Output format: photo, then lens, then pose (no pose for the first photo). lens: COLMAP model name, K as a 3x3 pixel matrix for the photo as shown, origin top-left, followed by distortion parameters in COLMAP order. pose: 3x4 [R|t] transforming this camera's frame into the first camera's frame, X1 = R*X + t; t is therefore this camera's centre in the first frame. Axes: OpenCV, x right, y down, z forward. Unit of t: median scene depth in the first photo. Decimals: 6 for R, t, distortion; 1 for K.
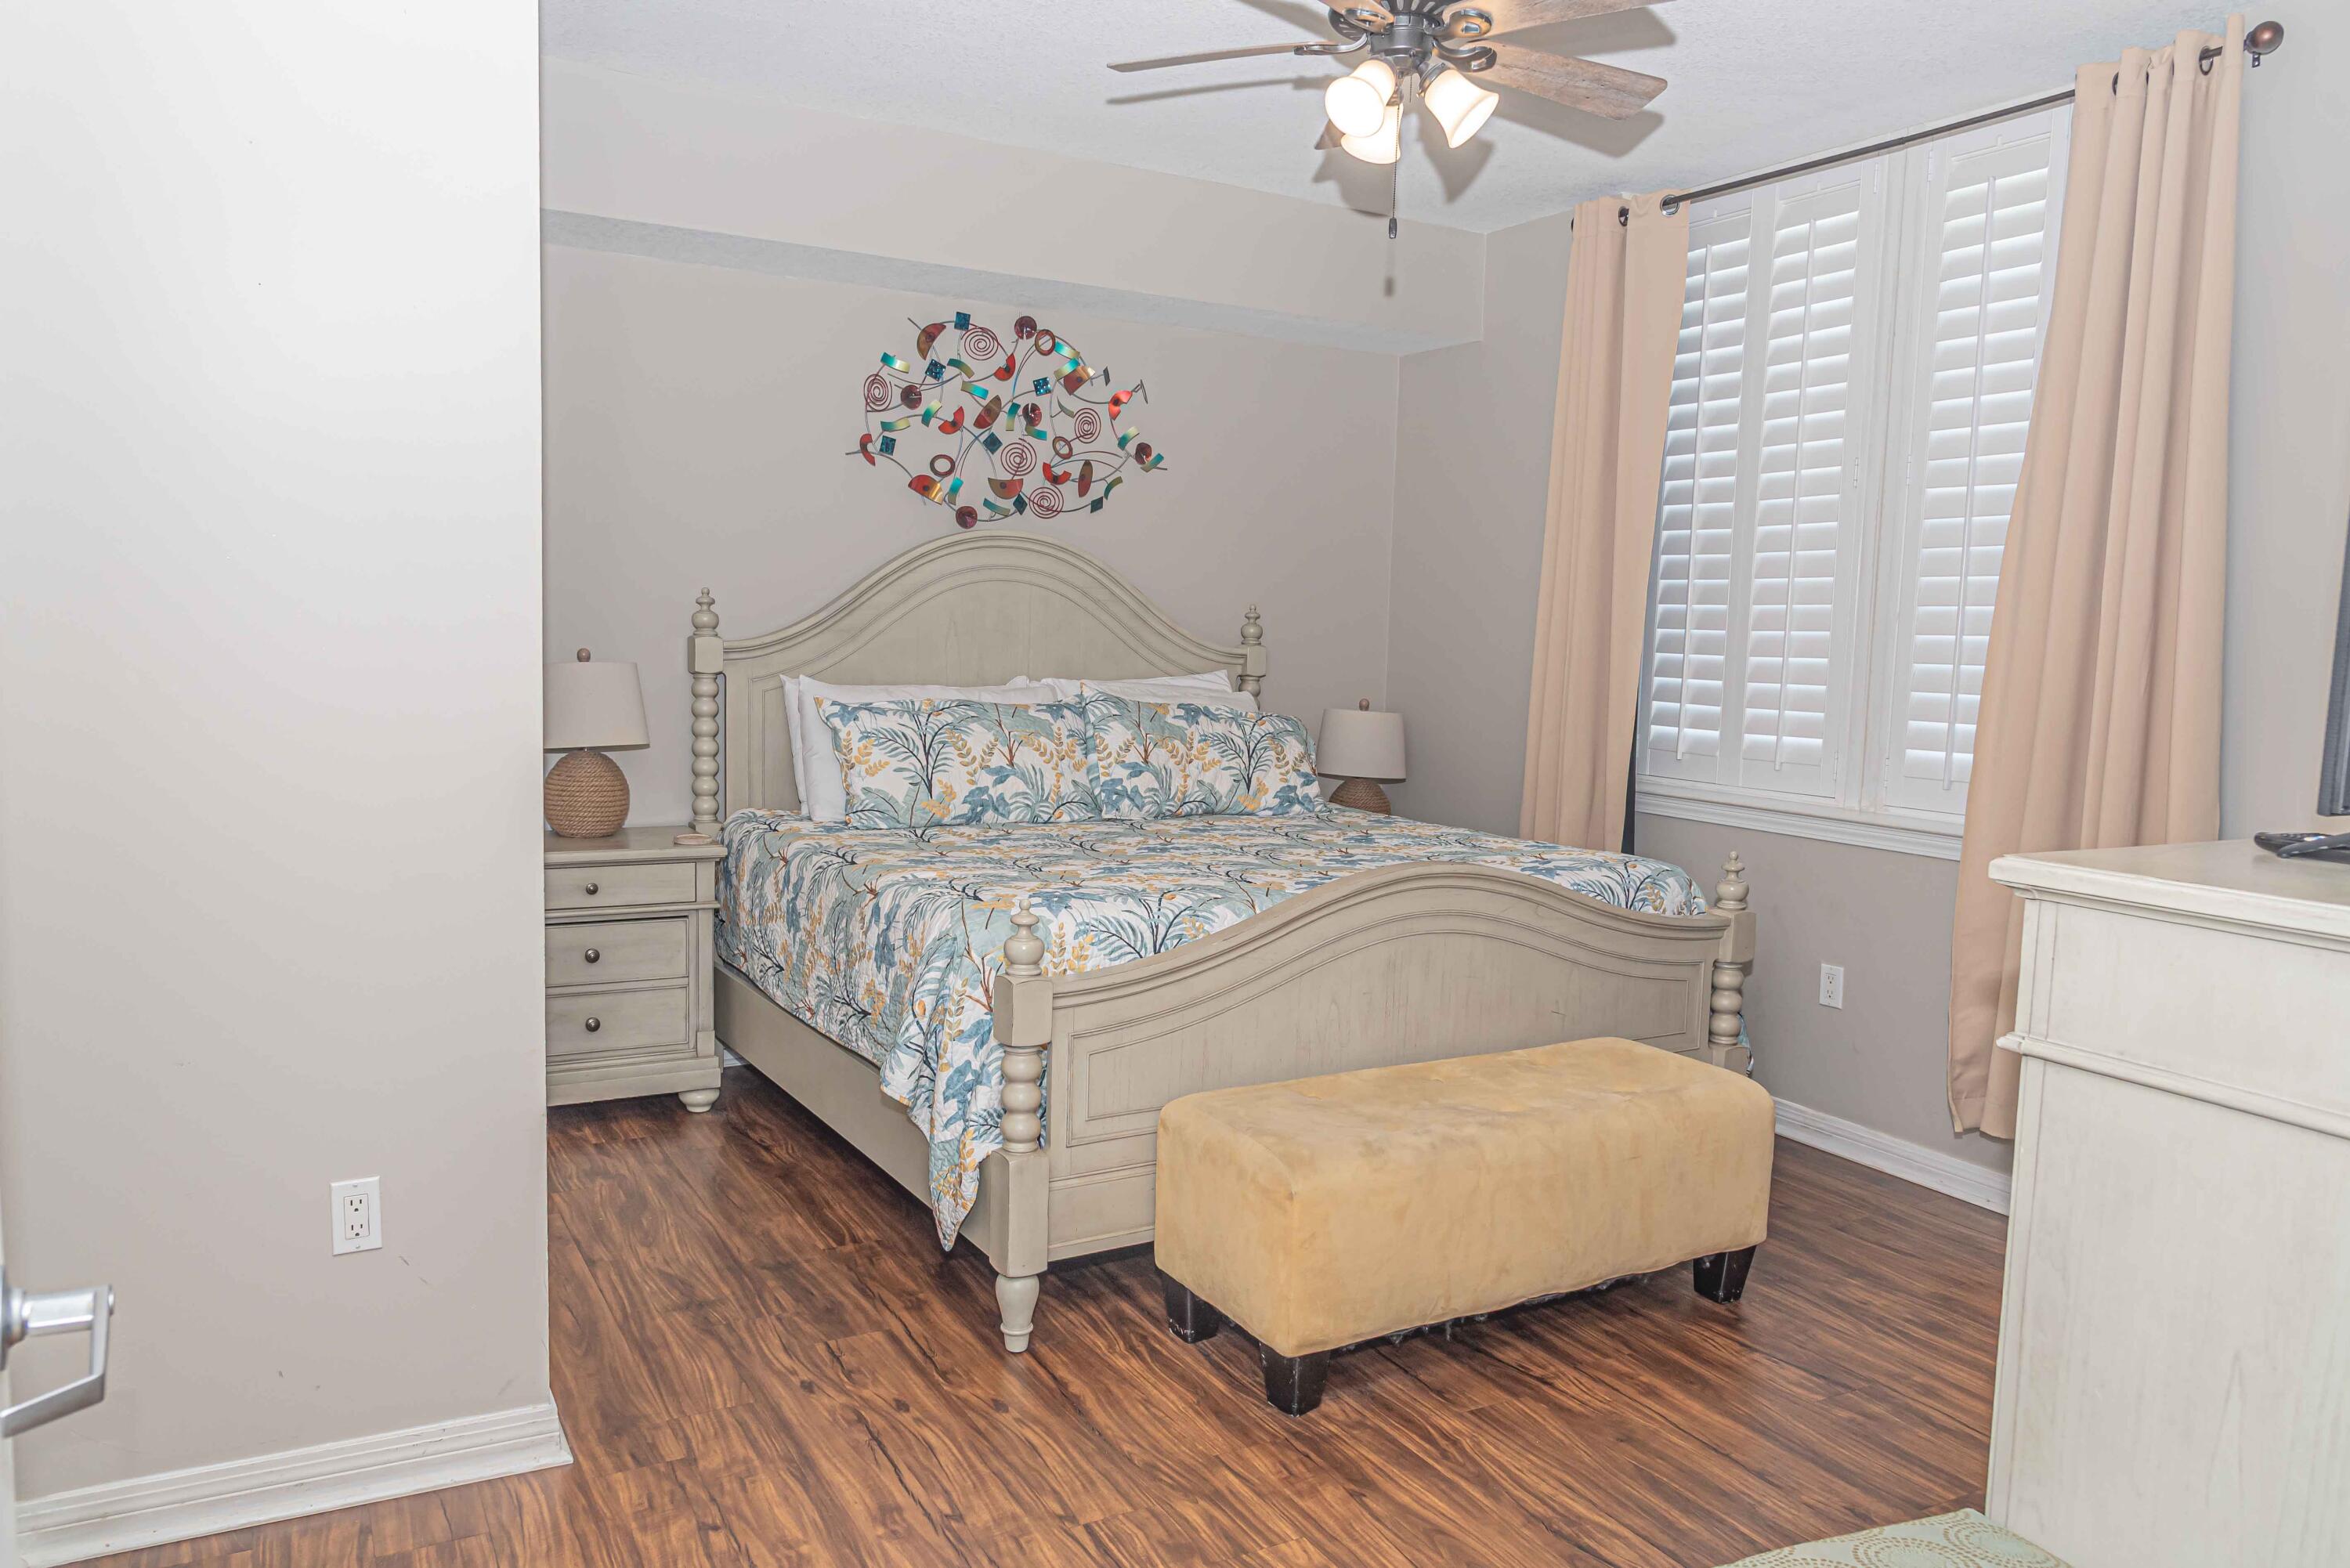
lens RADIAL K [[1658.7, 0, 1175.0], [0, 1658.7, 784.0], [0, 0, 1]] dist [0.003294, -0.005428]
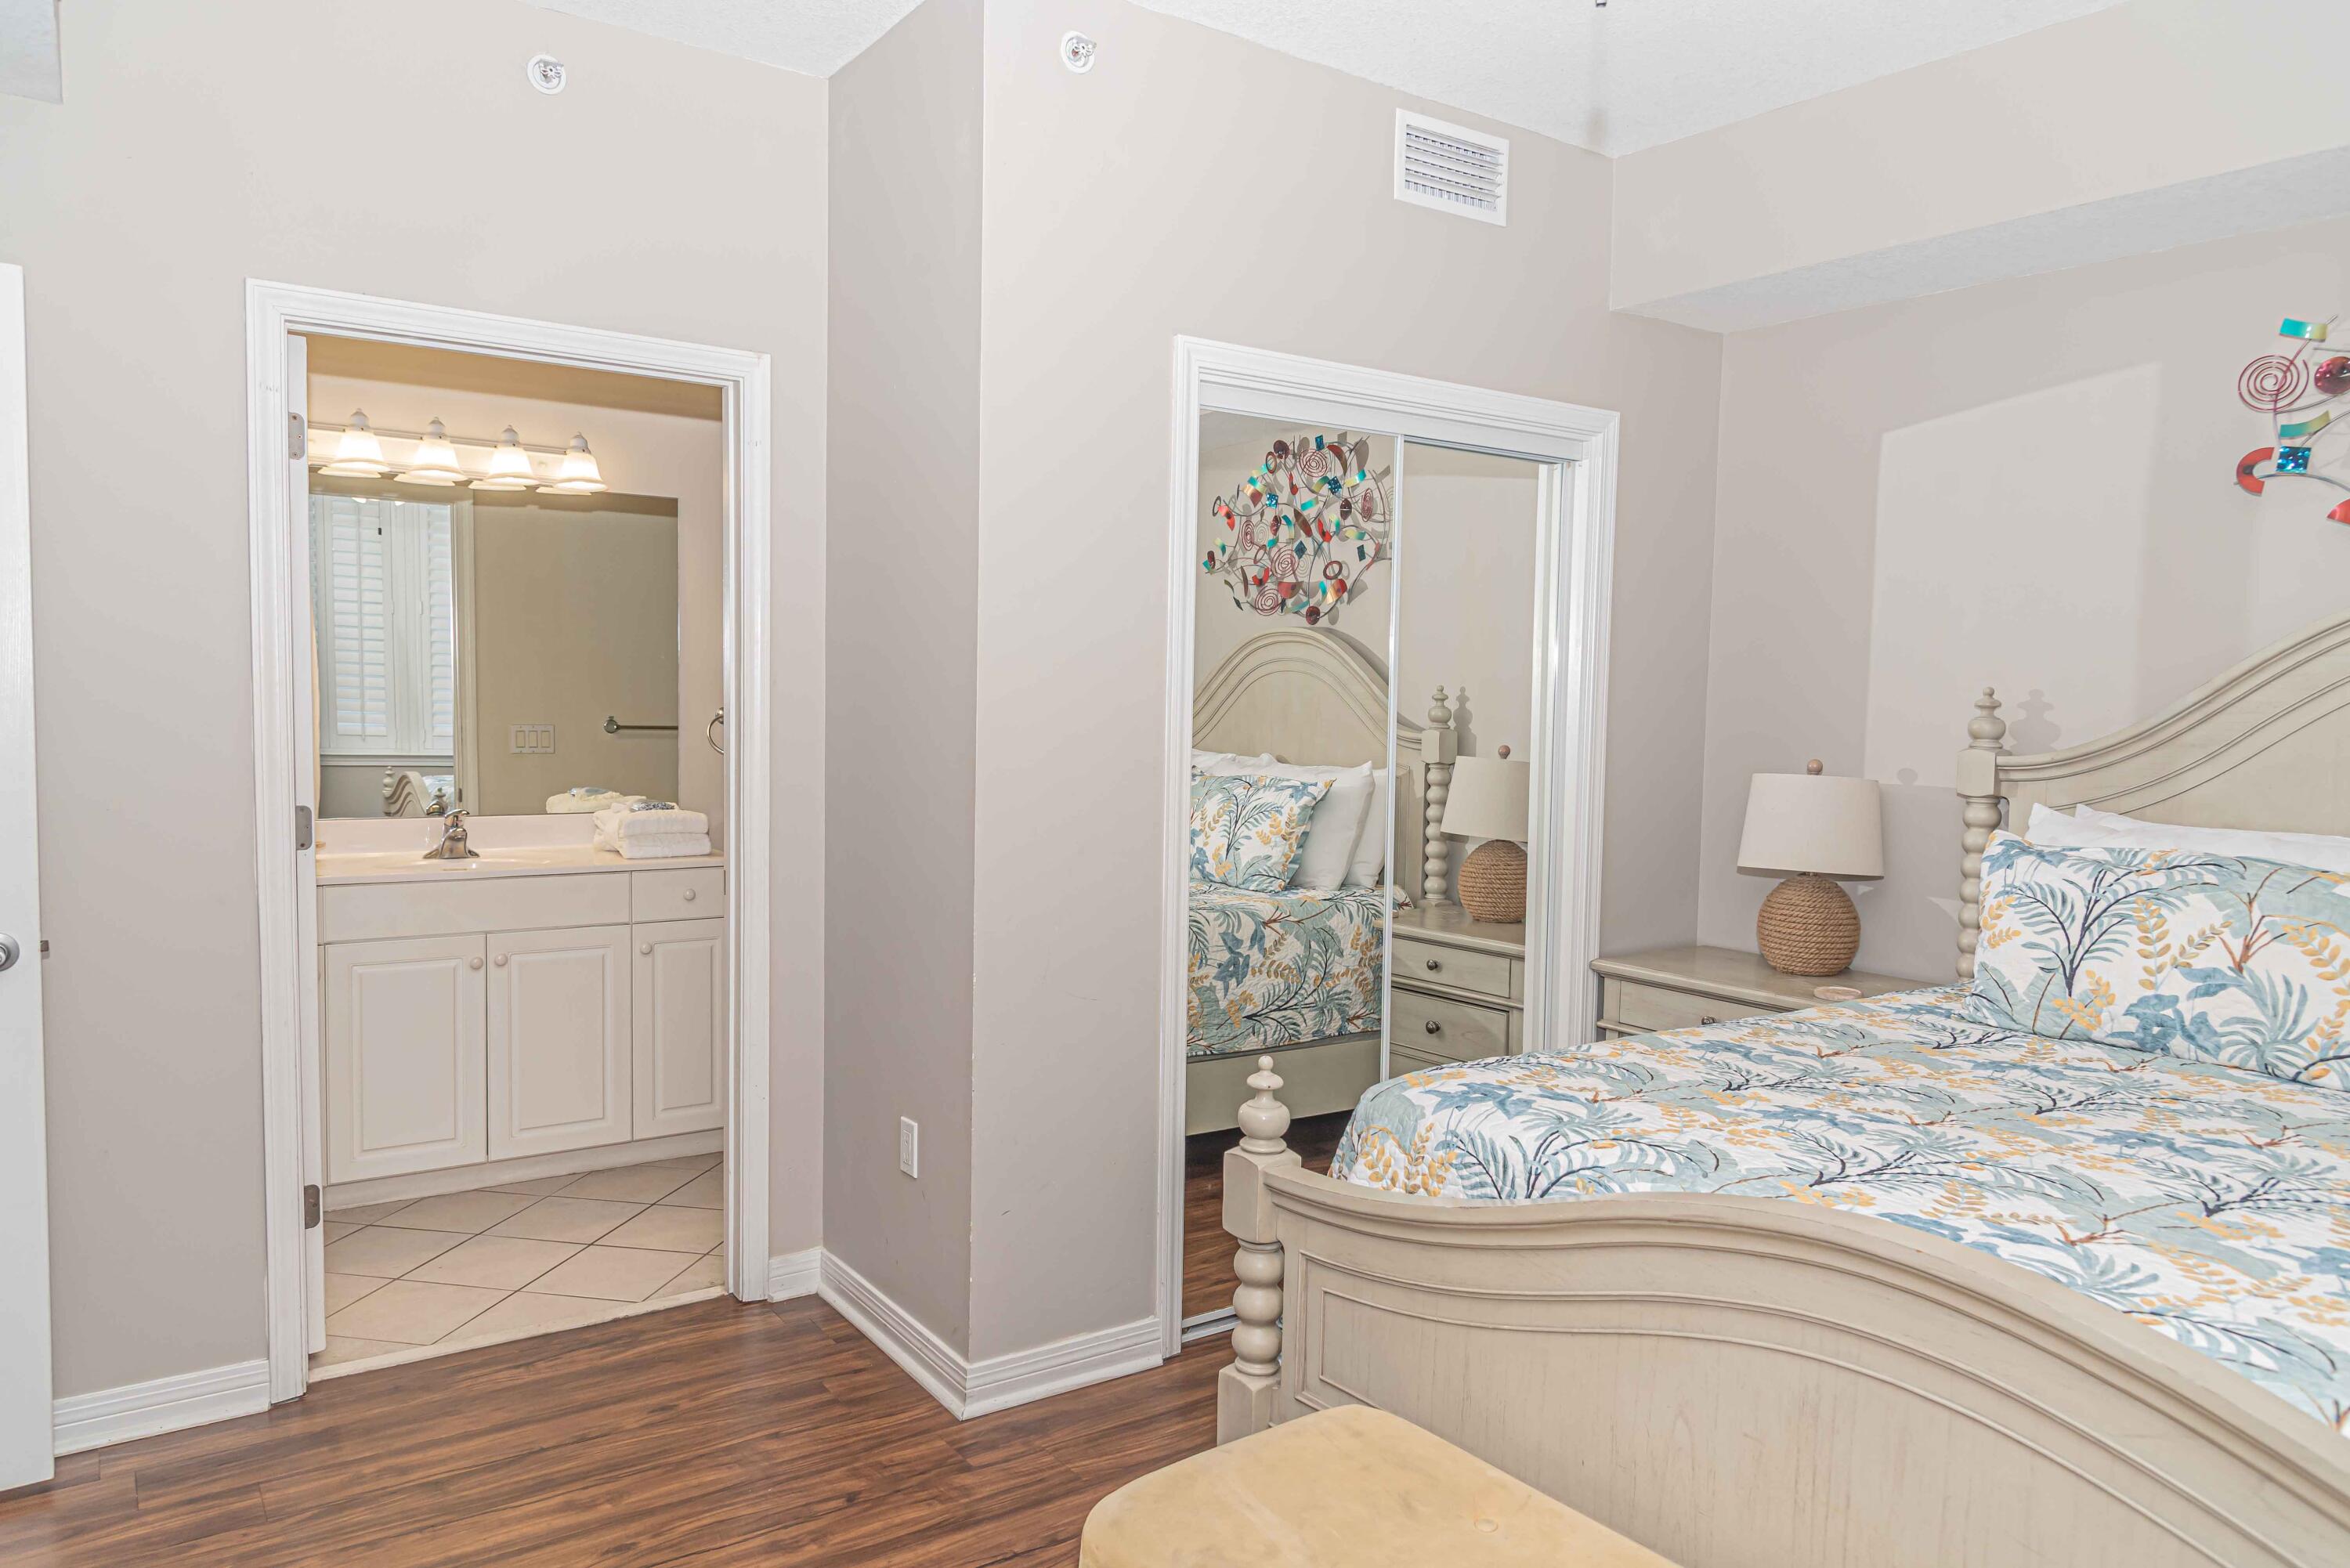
lens RADIAL K [[1557.9, 0, 1164.4], [0, 1557.9, 792.0], [0, 0, 1]] dist [0.016988, -0.016914]
pose [[0.096288, 0.038357, -0.994614, 0.424697], [-0.113203, 0.993196, 0.027343, -0.047229], [0.988895, 0.109961, 0.099975, 0.565053]]
